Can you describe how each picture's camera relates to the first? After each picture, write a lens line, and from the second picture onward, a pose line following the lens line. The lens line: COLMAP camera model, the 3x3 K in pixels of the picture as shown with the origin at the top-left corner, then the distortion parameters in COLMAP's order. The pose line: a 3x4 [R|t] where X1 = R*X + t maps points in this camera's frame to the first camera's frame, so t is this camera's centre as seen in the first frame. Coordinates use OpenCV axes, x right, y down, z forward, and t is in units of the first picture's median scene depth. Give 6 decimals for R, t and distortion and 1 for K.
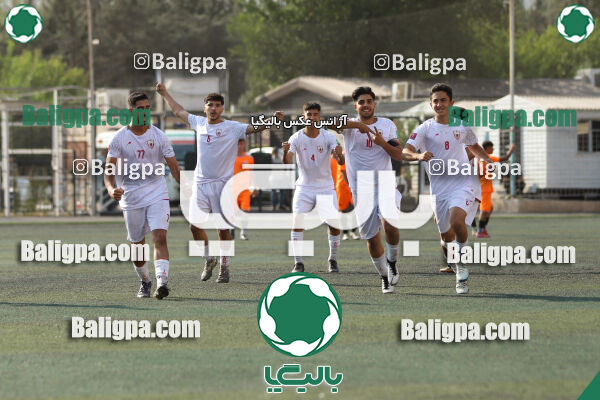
lens RADIAL K [[2277.6, 0, 329.7], [0, 2277.6, 215.6], [0, 0, 1]] dist [-0.001711, 0.000000]
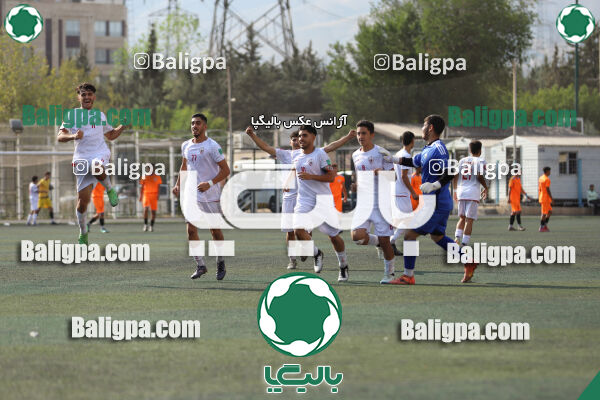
lens RADIAL K [[2277.6, 0, 299.4], [0, 2277.6, 197.3], [0, 0, 1]] dist [-0.001711, 0.000000]
pose [[0.999910, 0.001267, -0.013348, -0.039886], [-0.001373, 0.999968, -0.007922, -0.001156], [0.013338, 0.007940, 0.999880, -0.478639]]
